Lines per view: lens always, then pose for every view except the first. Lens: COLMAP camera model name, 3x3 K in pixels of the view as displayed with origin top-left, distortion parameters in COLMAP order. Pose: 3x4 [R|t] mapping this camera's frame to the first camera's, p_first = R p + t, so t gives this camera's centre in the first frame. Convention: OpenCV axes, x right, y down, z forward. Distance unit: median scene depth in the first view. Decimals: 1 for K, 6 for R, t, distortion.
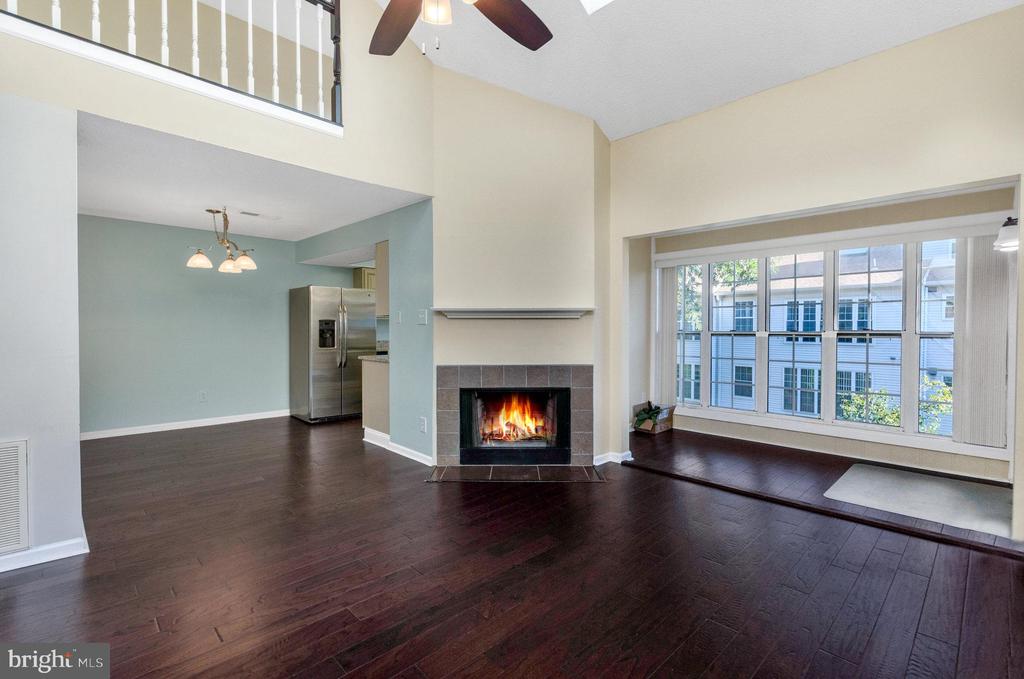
lens RADIAL K [[462.7, 0, 513.1], [0, 462.7, 330.1], [0, 0, 1]] dist [0.001725, 0.000251]
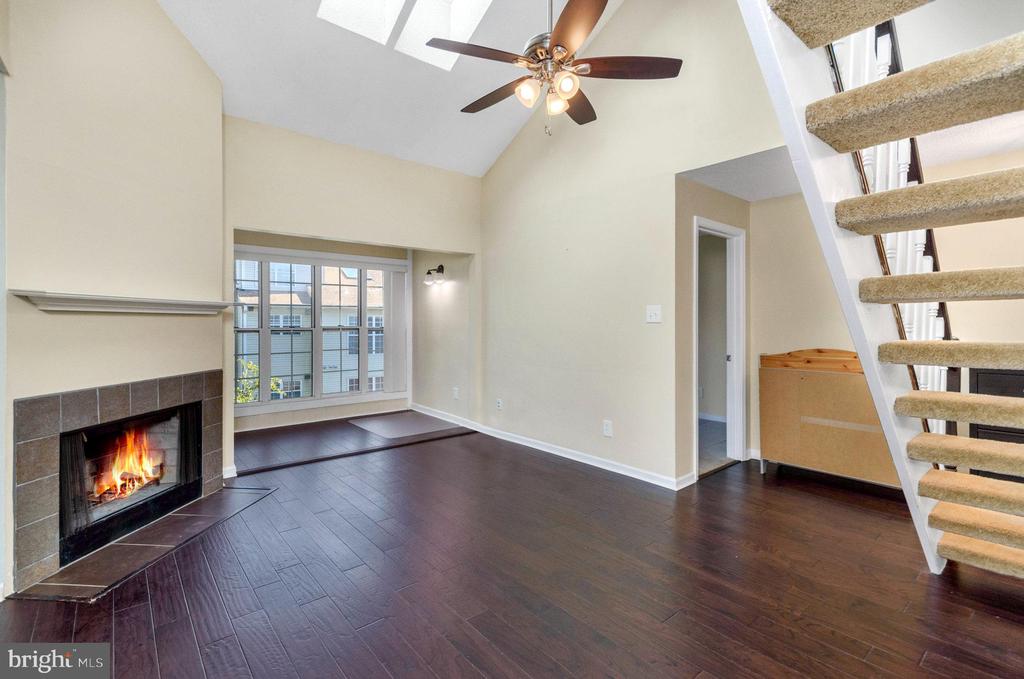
lens RADIAL K [[467.2, 0, 510.8], [0, 467.2, 316.1], [0, 0, 1]] dist [0.002215, 0.000085]
pose [[0.067996, 0.016632, 0.997547, -0.652729], [0.005367, 0.999840, -0.017037, -0.005508], [-0.997671, 0.006512, 0.067896, 0.408814]]
